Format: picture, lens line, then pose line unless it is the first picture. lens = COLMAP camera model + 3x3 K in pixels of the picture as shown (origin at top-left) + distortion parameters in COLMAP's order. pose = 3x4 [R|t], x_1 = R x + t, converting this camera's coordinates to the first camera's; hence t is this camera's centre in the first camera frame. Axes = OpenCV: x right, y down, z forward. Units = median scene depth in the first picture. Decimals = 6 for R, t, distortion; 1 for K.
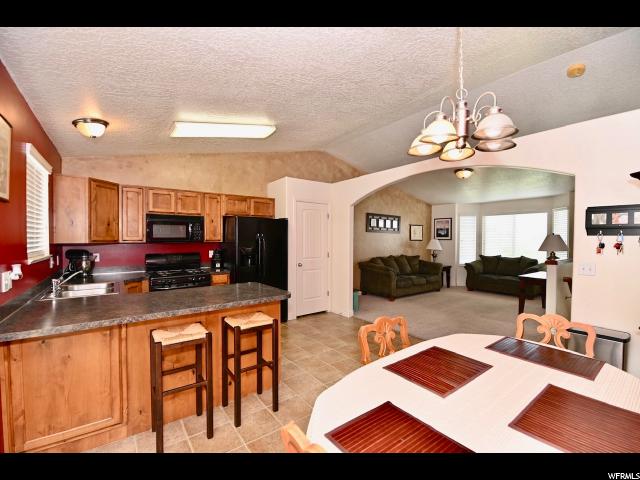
lens RADIAL K [[277.4, 0, 321.3], [0, 277.4, 242.3], [0, 0, 1]] dist [-0.006945, -0.005367]
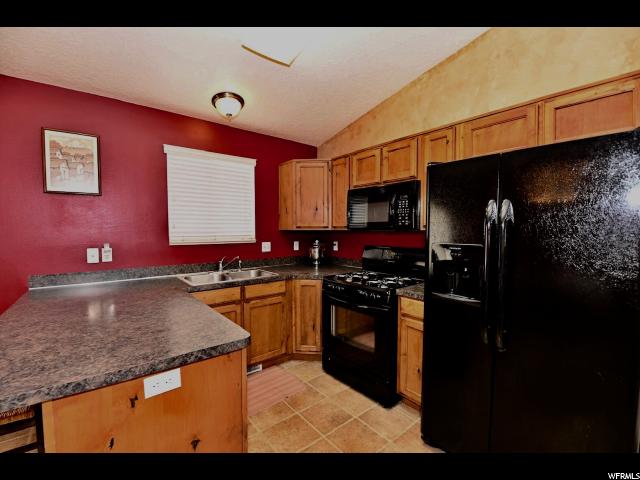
lens RADIAL K [[277.4, 0, 316.0], [0, 277.4, 240.6], [0, 0, 1]] dist [-0.006945, -0.005367]
pose [[0.032791, 0.038787, -0.998709, 0.088889], [-0.012818, 0.999181, 0.038385, 0.002158], [0.999380, 0.011543, 0.033262, 0.780307]]
